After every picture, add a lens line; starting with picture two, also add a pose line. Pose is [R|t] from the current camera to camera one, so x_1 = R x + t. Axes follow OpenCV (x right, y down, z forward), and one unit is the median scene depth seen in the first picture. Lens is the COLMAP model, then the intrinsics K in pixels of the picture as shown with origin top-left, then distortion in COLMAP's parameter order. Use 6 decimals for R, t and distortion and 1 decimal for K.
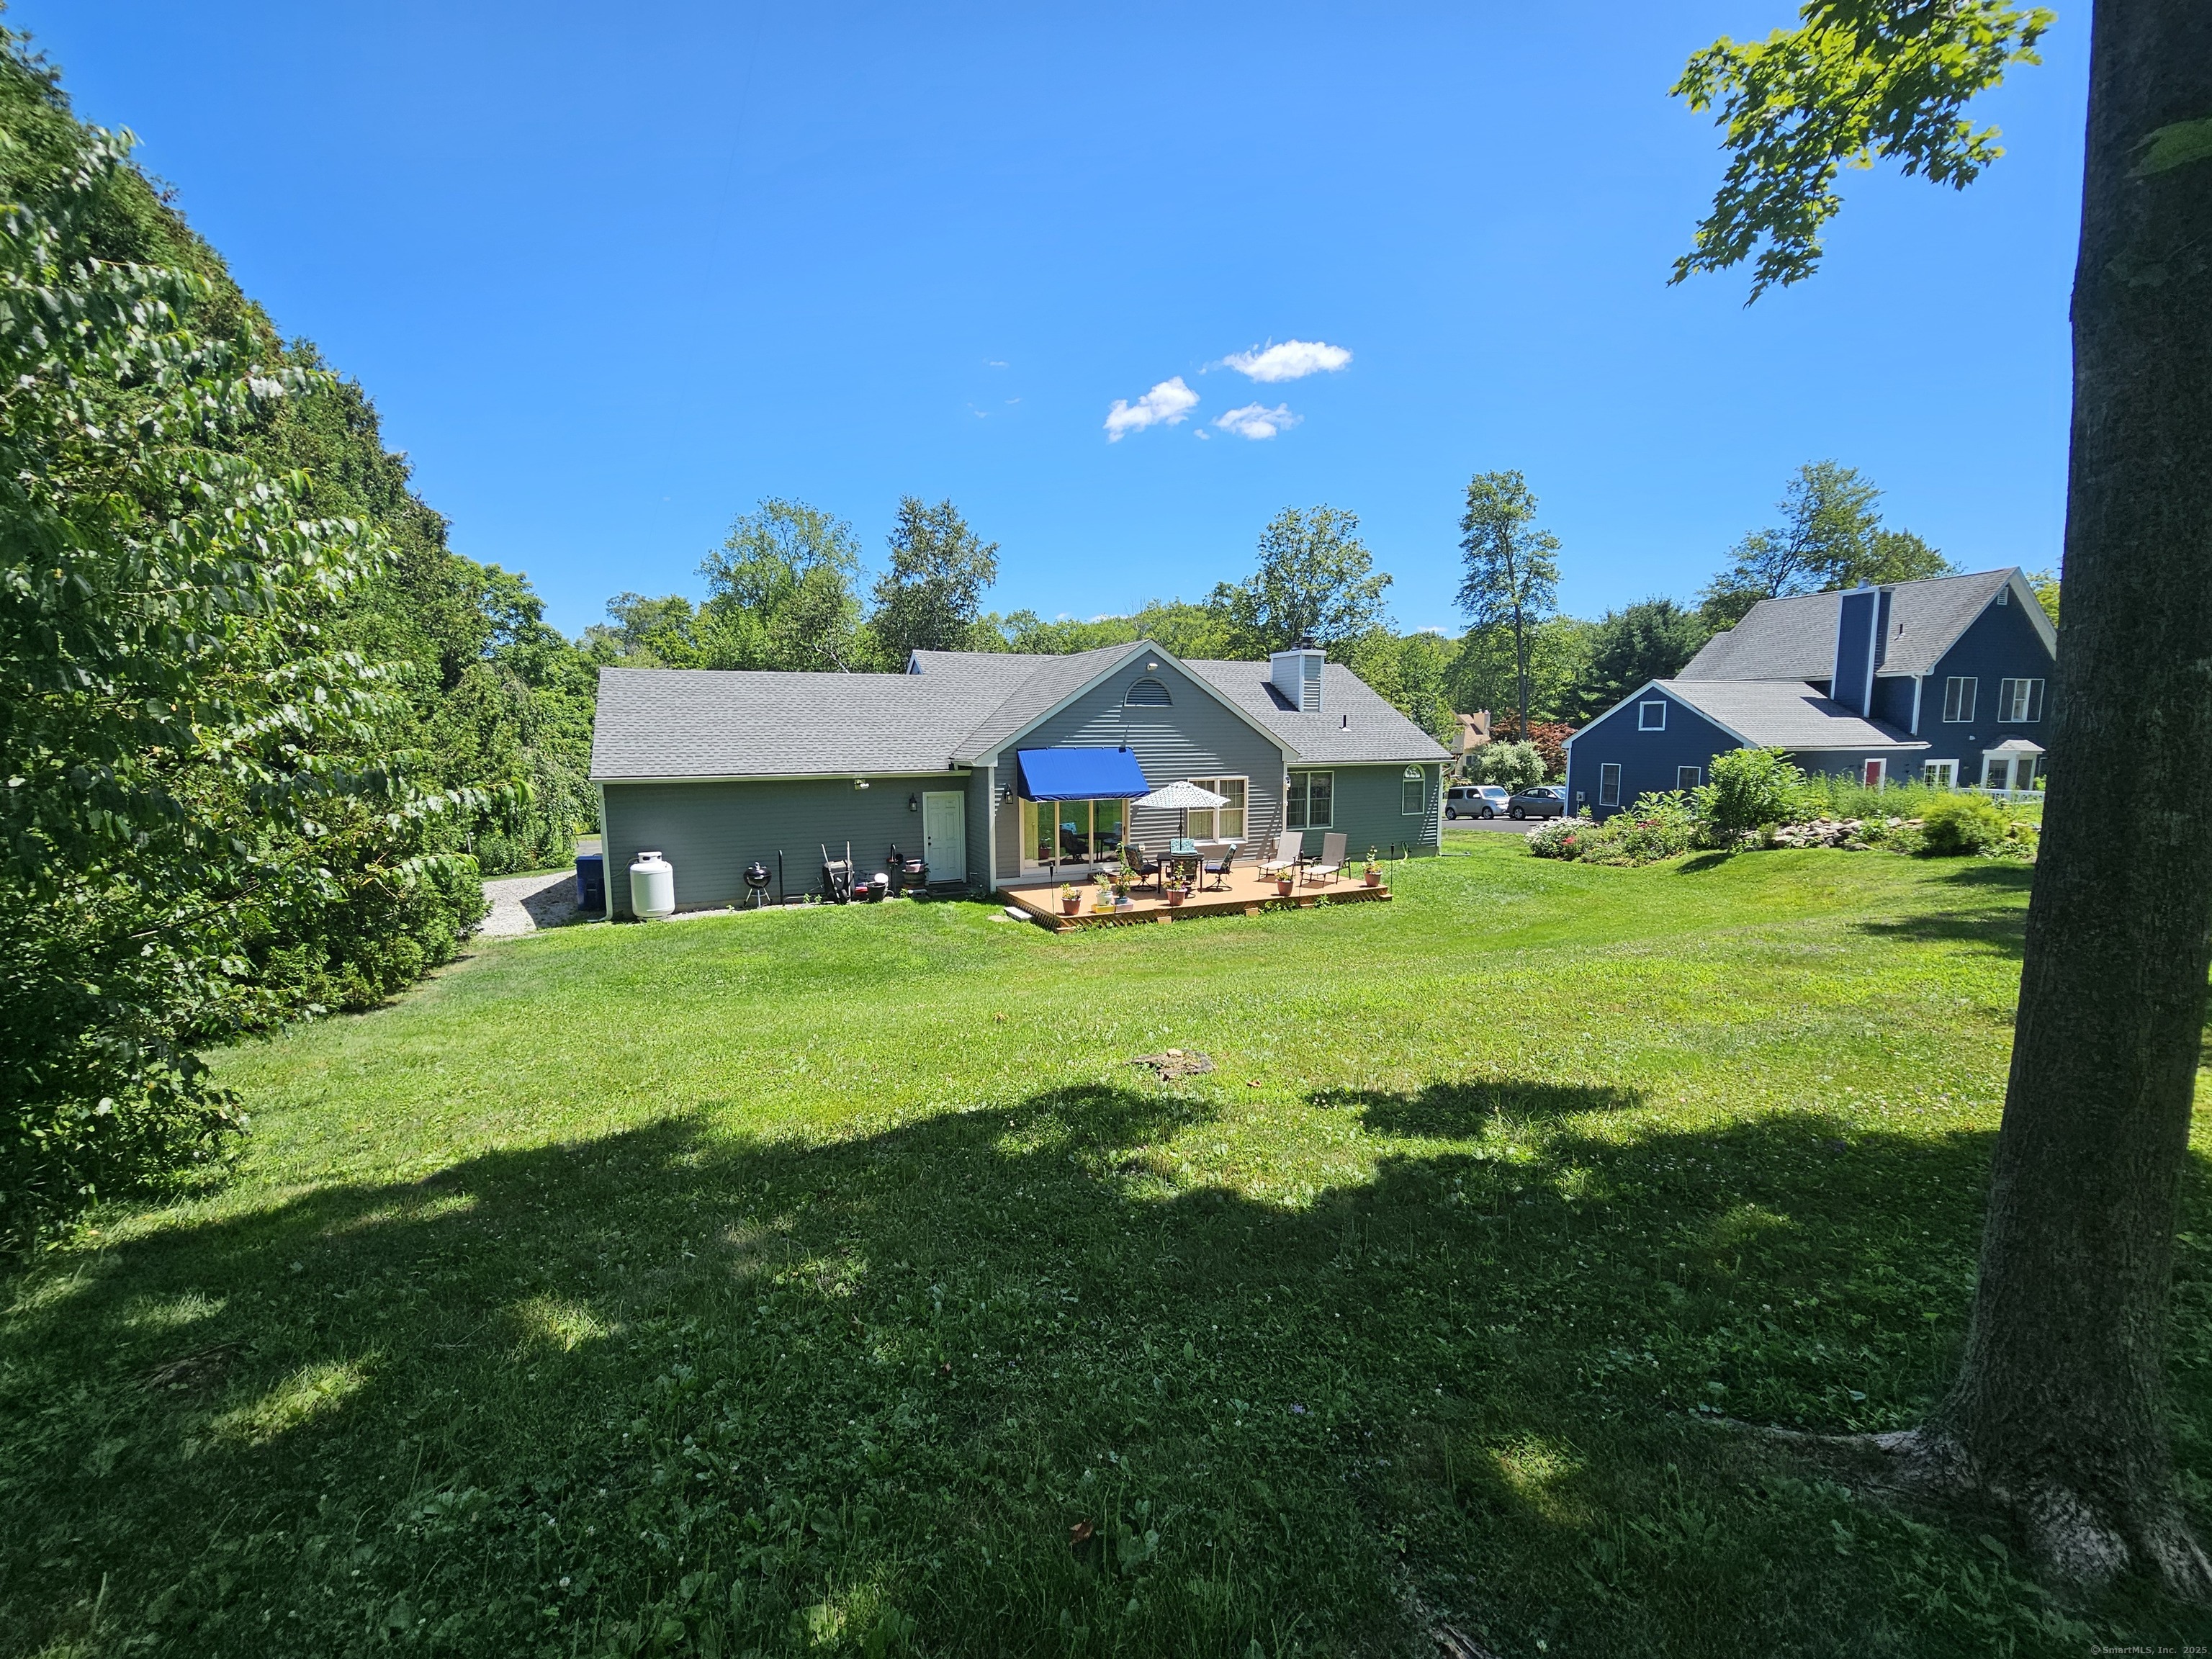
lens RADIAL K [[875.5, 0, 1106.0], [0, 875.5, 829.5], [0, 0, 1]] dist [-0.015318, 0.000026]
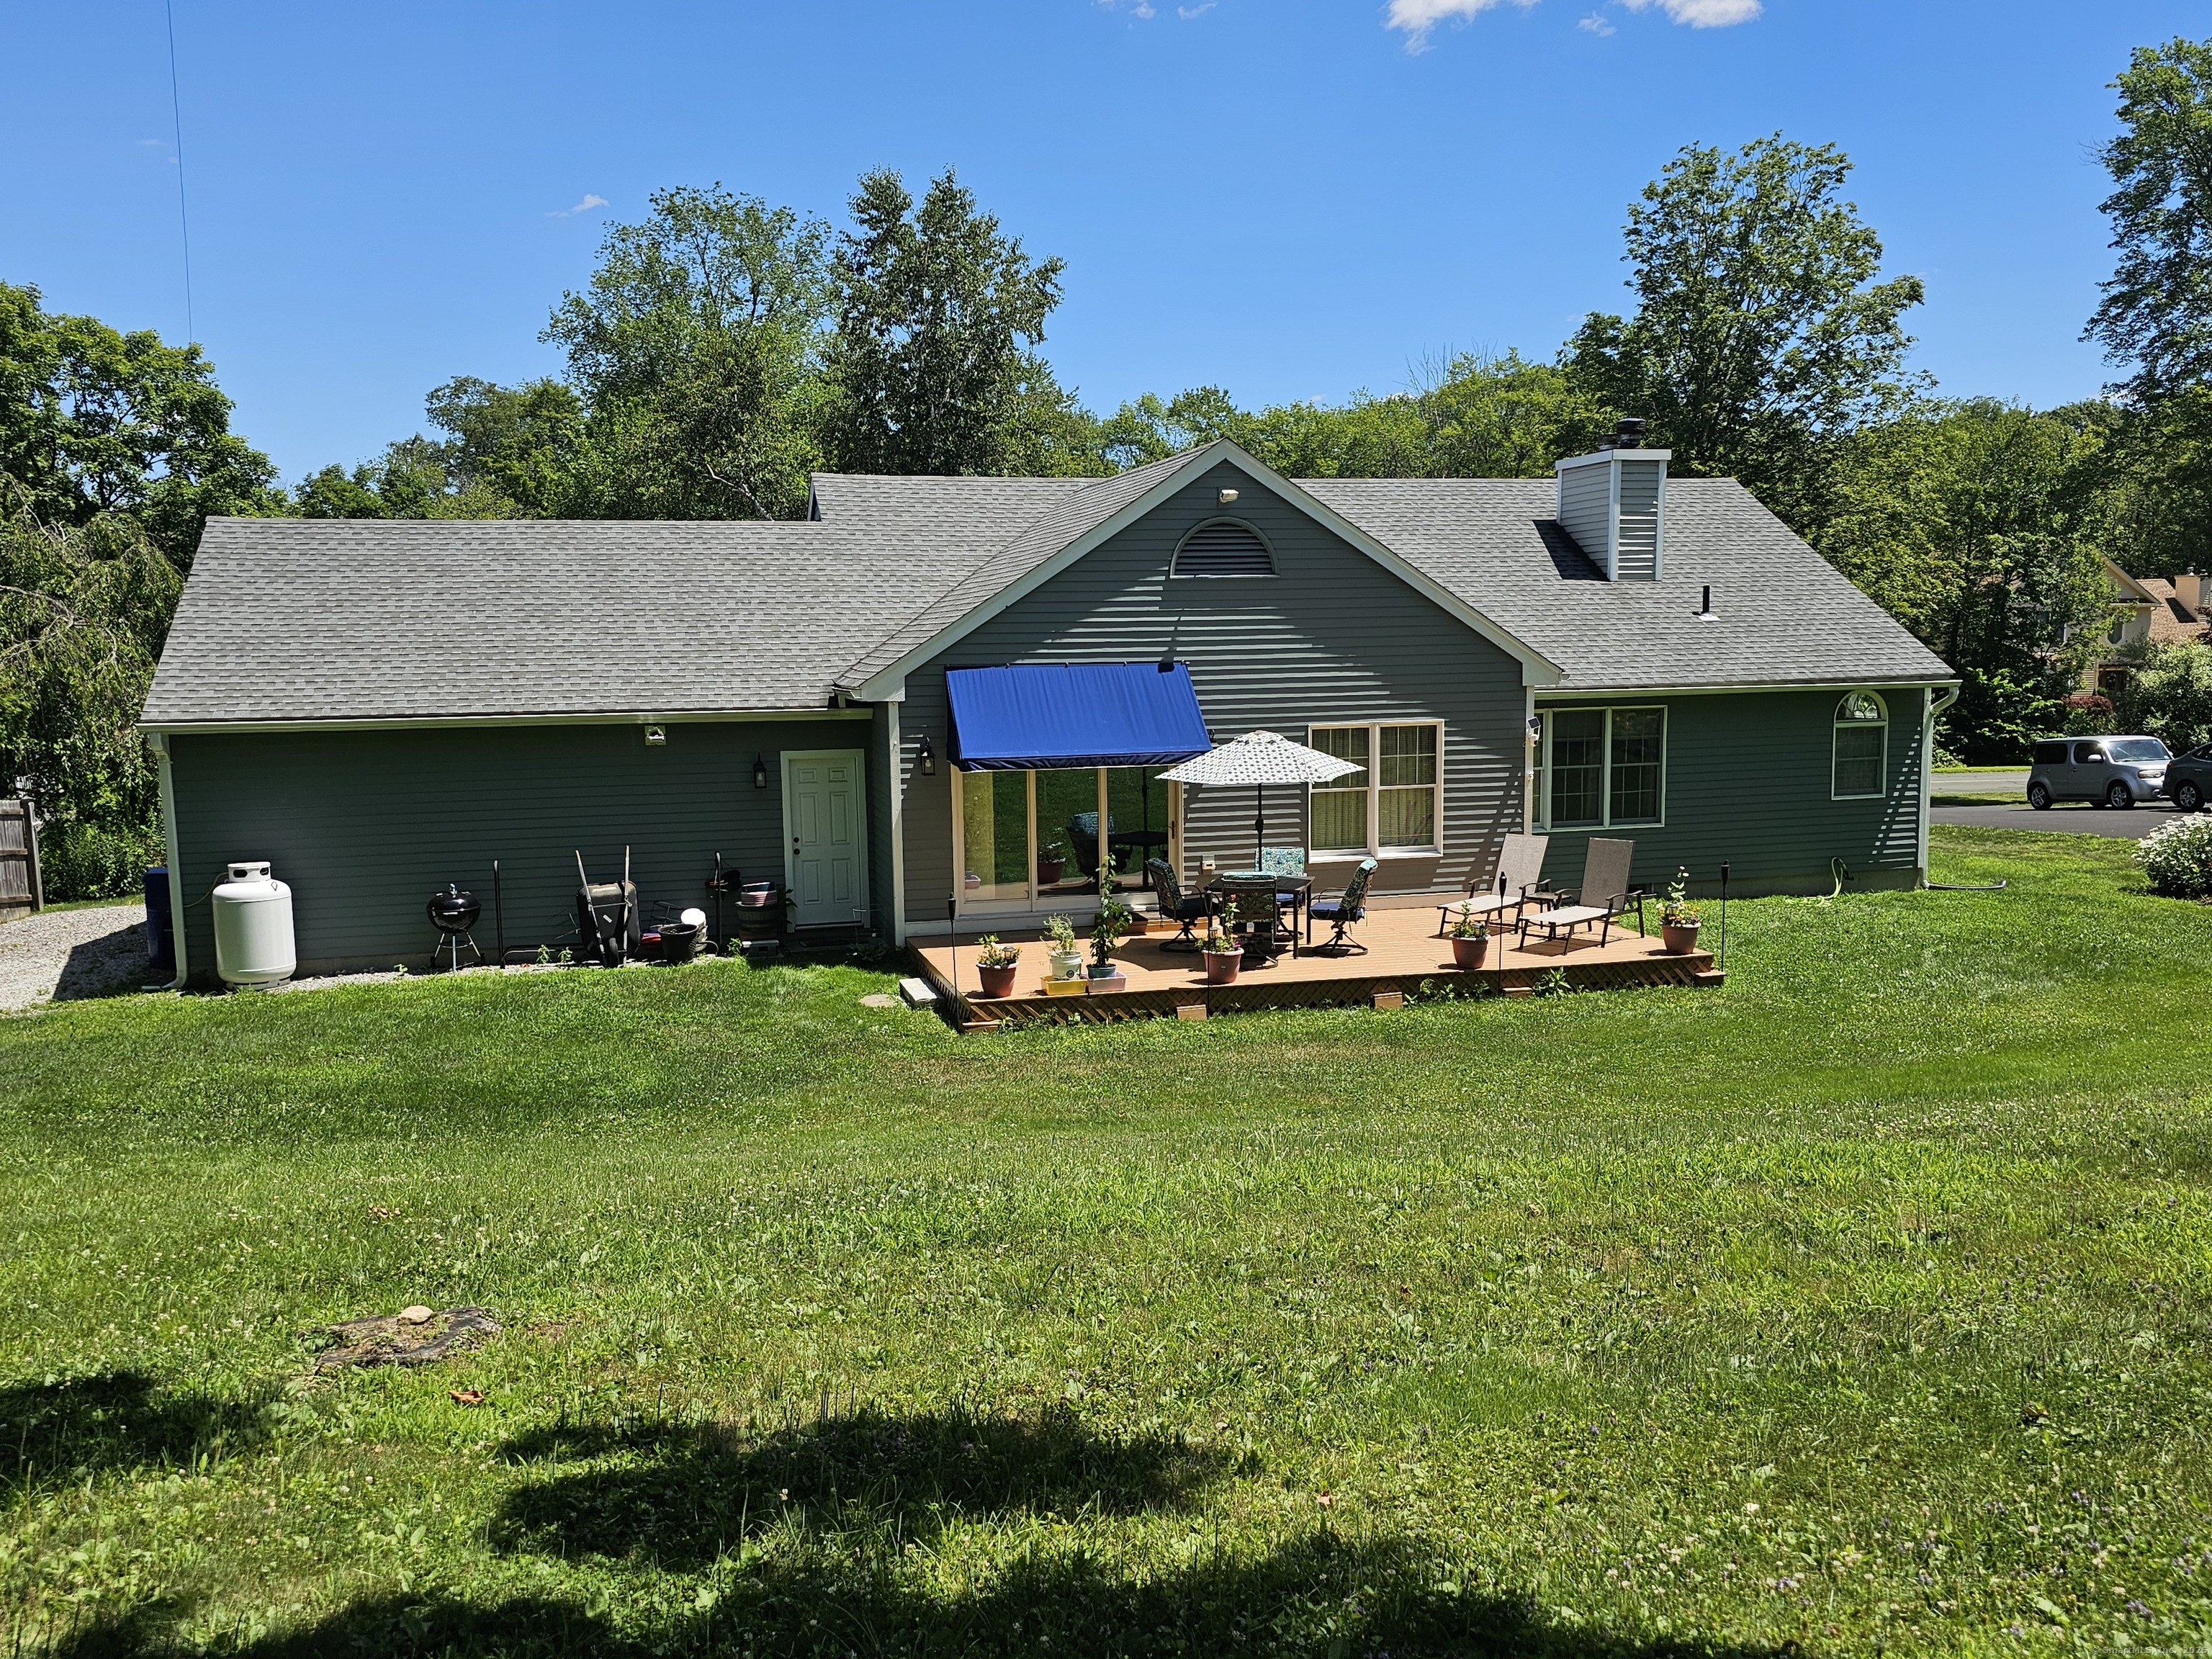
lens RADIAL K [[1722.7, 0, 1106.0], [0, 1722.7, 829.5], [0, 0, 1]] dist [0.062560, -0.075344]
pose [[0.985265, 0.008454, -0.170825, 0.152327], [-0.007682, 0.999957, 0.005180, -0.003194], [0.170861, -0.003792, 0.985288, 0.032581]]
